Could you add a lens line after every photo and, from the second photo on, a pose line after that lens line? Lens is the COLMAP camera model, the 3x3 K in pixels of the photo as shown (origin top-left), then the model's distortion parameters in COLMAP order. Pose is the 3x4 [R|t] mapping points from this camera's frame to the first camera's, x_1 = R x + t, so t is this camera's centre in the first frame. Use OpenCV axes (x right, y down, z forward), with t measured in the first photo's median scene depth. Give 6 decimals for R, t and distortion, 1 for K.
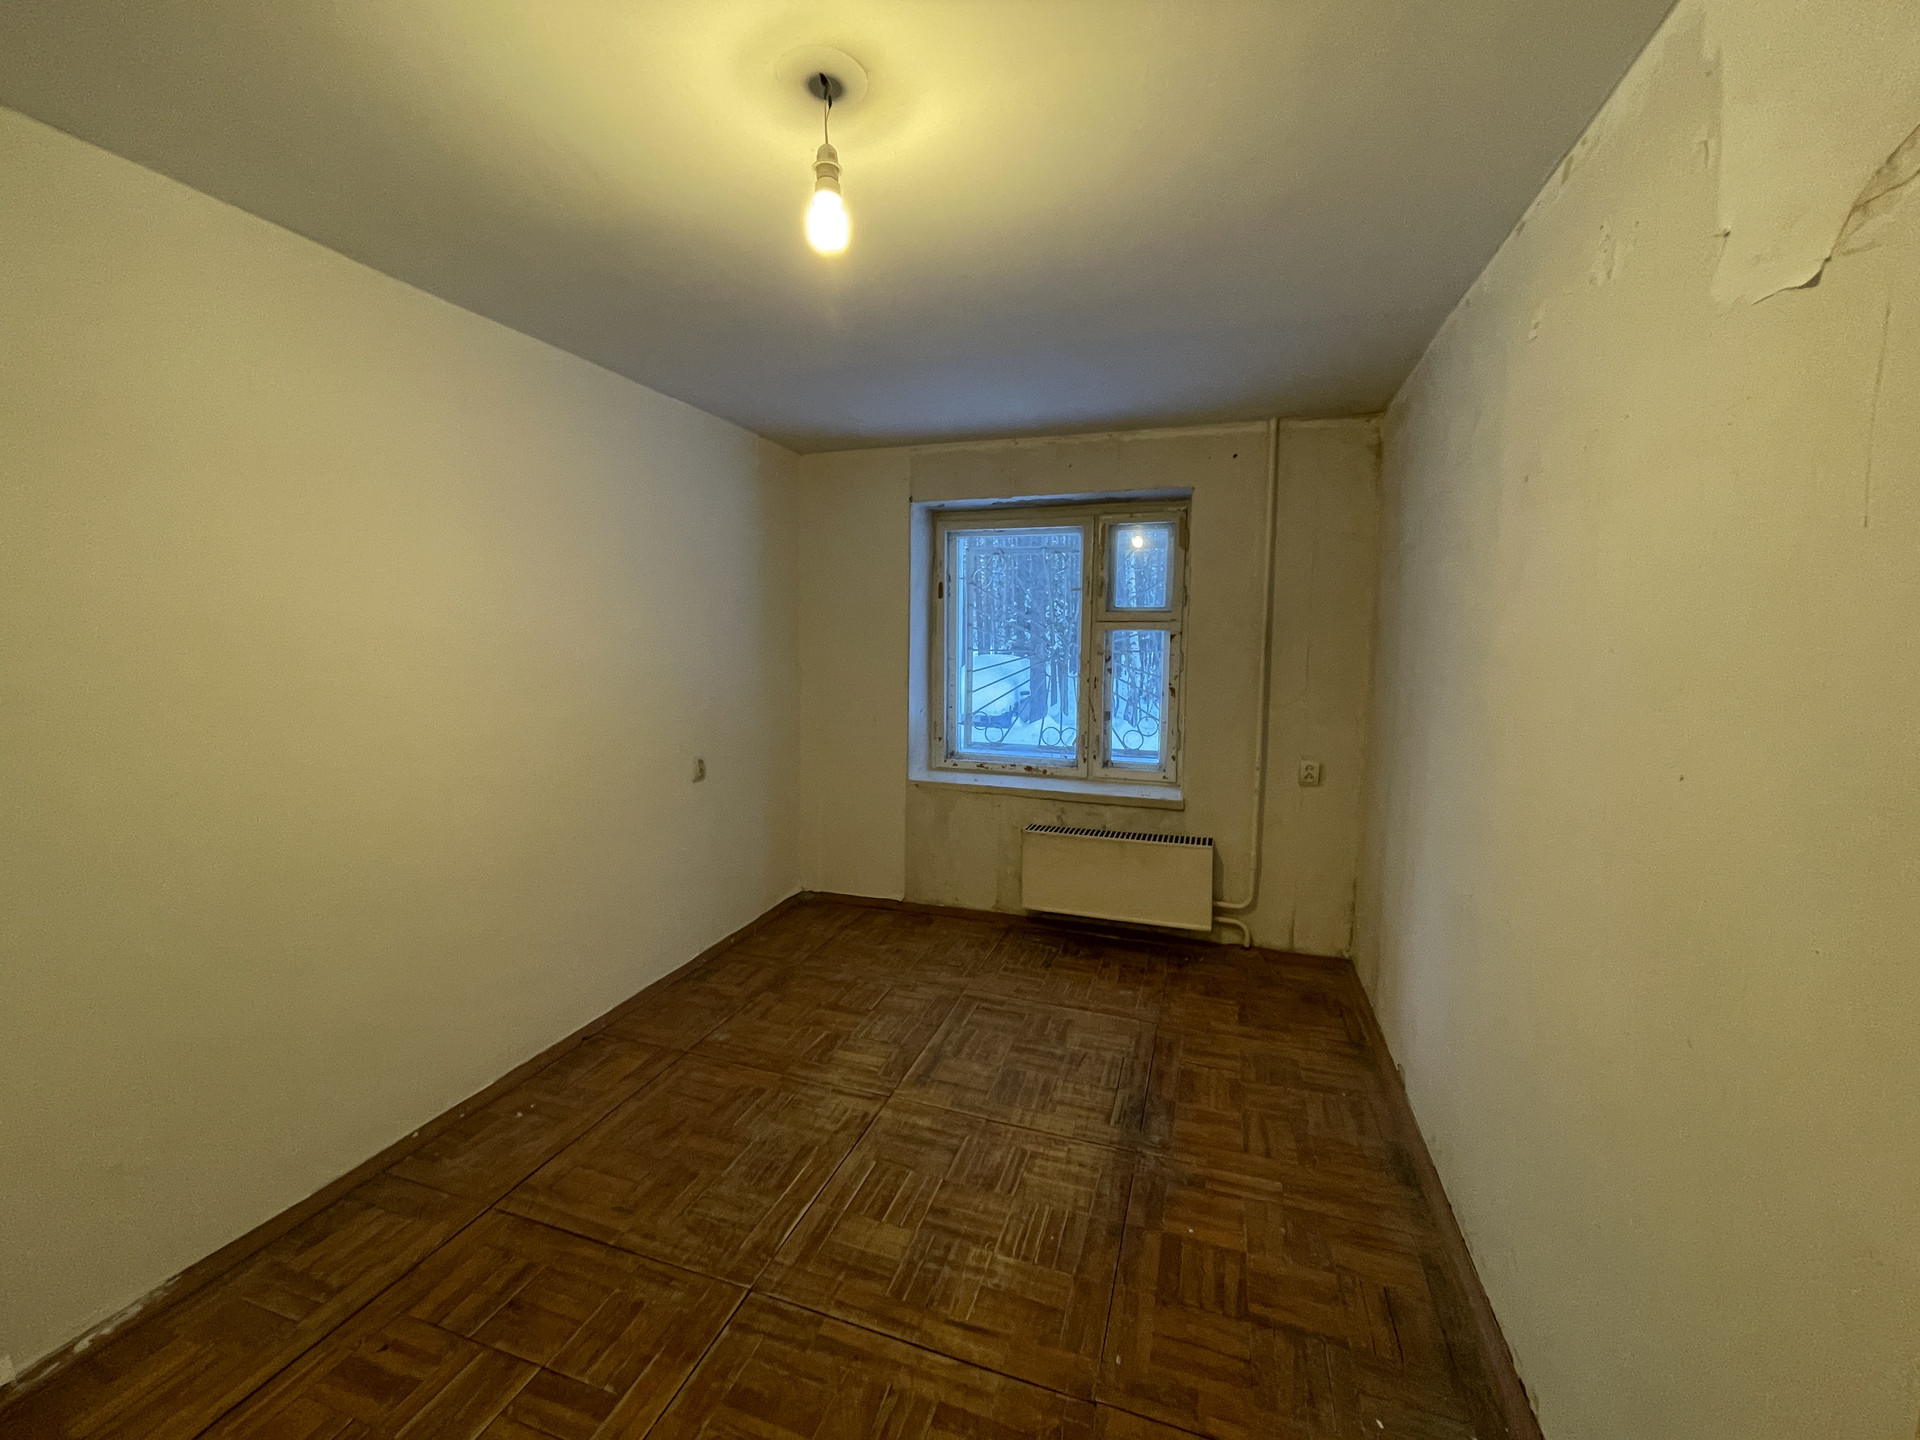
lens RADIAL K [[773.3, 0, 954.9], [0, 773.3, 707.5], [0, 0, 1]] dist [-0.002307, -0.000123]
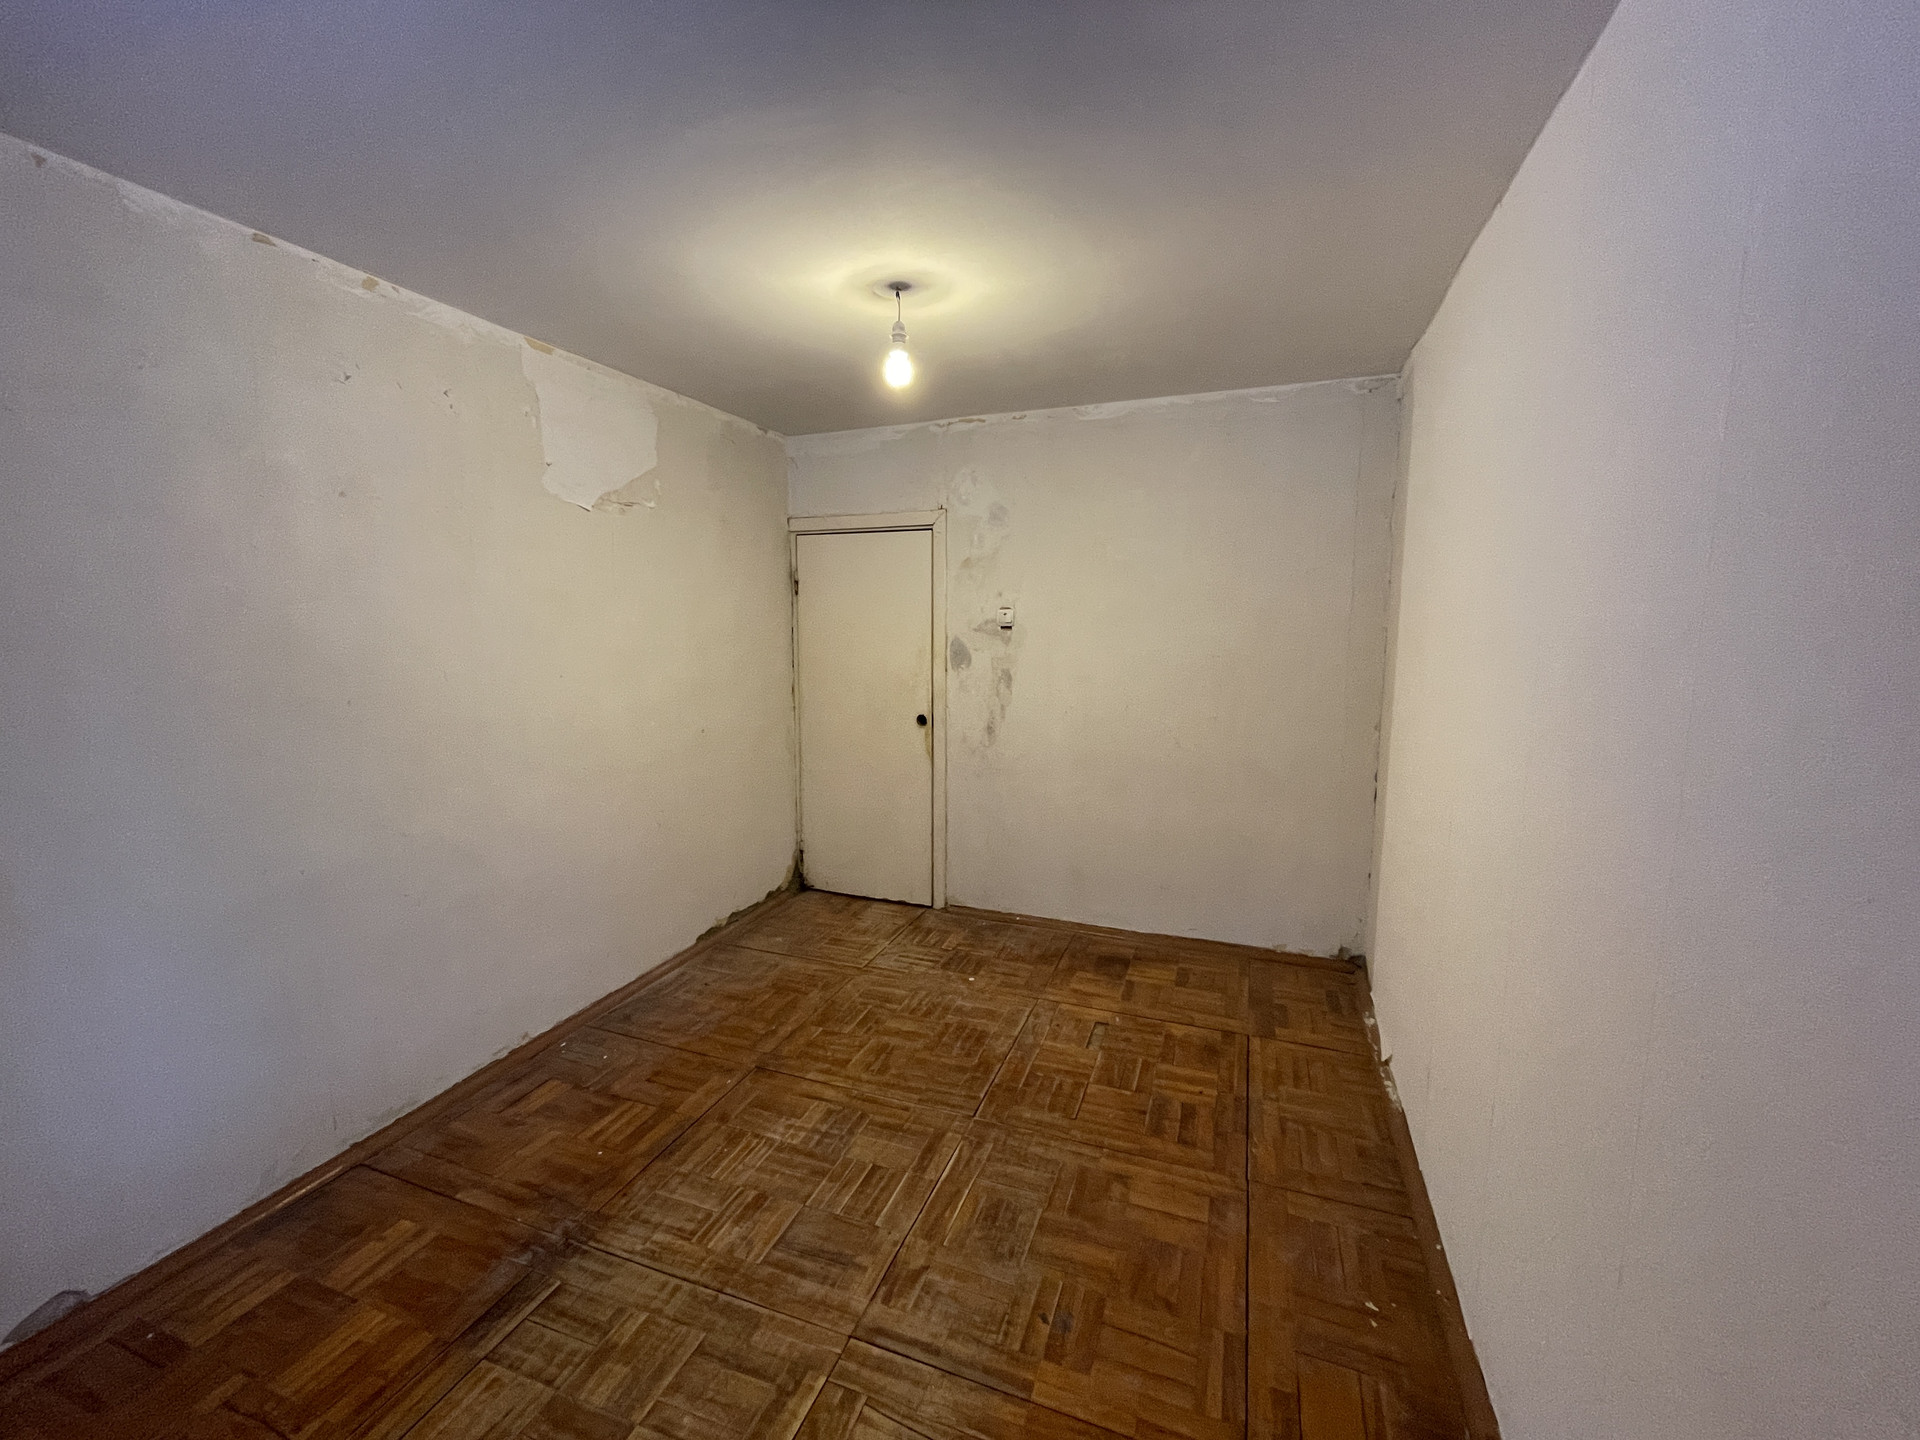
lens RADIAL K [[773.3, 0, 951.0], [0, 773.3, 722.9], [0, 0, 1]] dist [-0.002307, -0.000123]
pose [[-0.999386, -0.010585, 0.033401, -0.232278], [-0.002776, 0.974198, 0.225678, -0.185826], [-0.034928, 0.225447, -0.973629, 1.896380]]
